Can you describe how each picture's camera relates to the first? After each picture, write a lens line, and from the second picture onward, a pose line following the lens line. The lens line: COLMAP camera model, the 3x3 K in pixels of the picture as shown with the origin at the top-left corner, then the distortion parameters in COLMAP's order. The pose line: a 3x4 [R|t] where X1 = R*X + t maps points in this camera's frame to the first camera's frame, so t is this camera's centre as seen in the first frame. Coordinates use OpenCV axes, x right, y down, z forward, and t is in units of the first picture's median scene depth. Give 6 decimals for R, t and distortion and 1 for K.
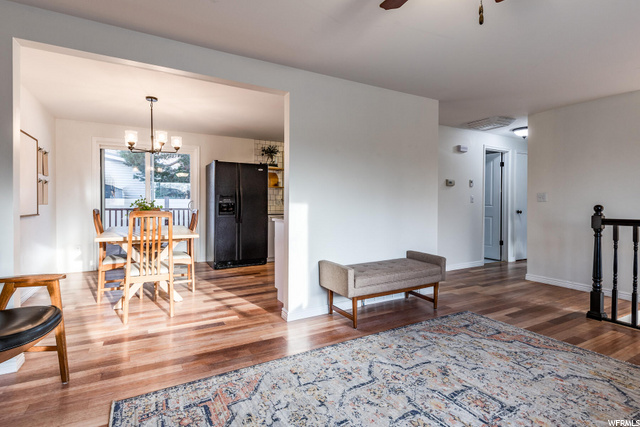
lens RADIAL K [[311.8, 0, 309.7], [0, 311.8, 206.3], [0, 0, 1]] dist [0.006138, -0.001916]
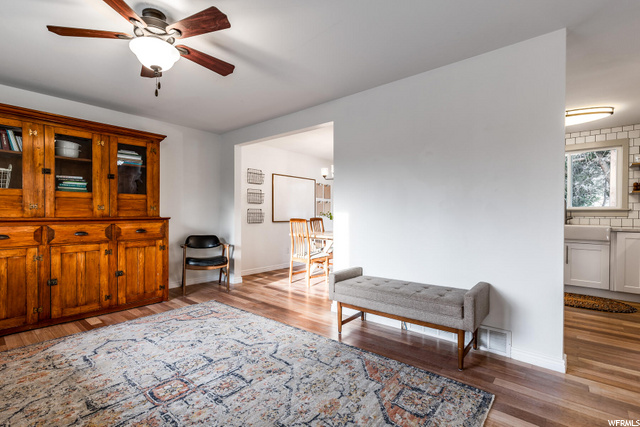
lens RADIAL K [[295.0, 0, 323.4], [0, 295.0, 219.2], [0, 0, 1]] dist [0.012197, -0.002501]
pose [[0.385014, 0.013693, -0.922809, 1.081580], [-0.014447, 0.999857, 0.008809, 0.003421], [0.922798, 0.009941, 0.385157, 0.586683]]
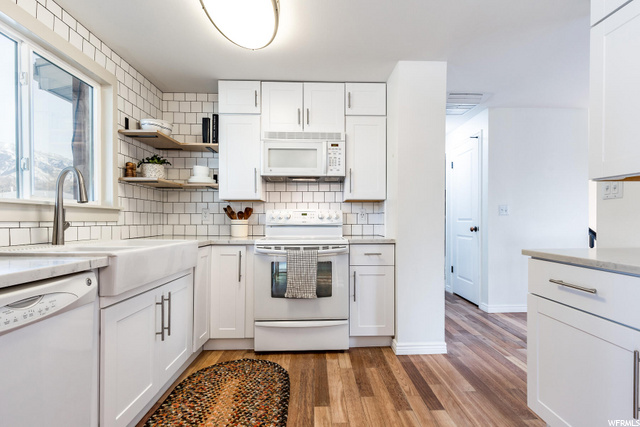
lens RADIAL K [[295.0, 0, 329.5], [0, 295.0, 225.5], [0, 0, 1]] dist [0.012197, -0.002501]
pose [[0.428233, -0.014172, 0.903557, -0.311399], [0.009889, 0.999891, 0.010996, -0.011015], [-0.903614, 0.004226, 0.428326, 1.787578]]
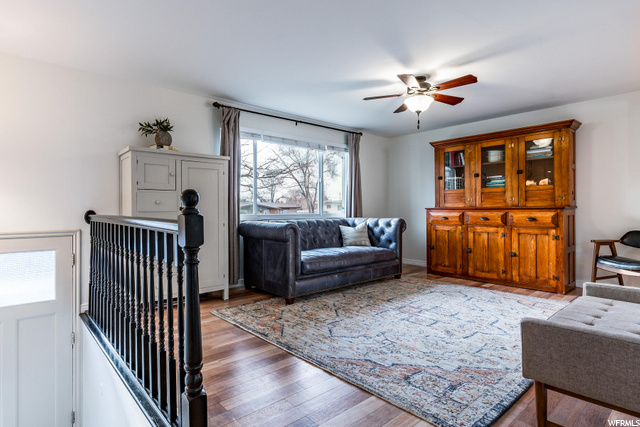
lens RADIAL K [[346.3, 0, 295.4], [0, 346.3, 210.1], [0, 0, 1]] dist [0.010850, -0.005046]
pose [[-0.977701, -0.001653, -0.209994, 1.012755], [-0.004080, 0.999930, 0.011123, 0.021468], [0.209961, 0.011732, -0.977639, 1.703074]]
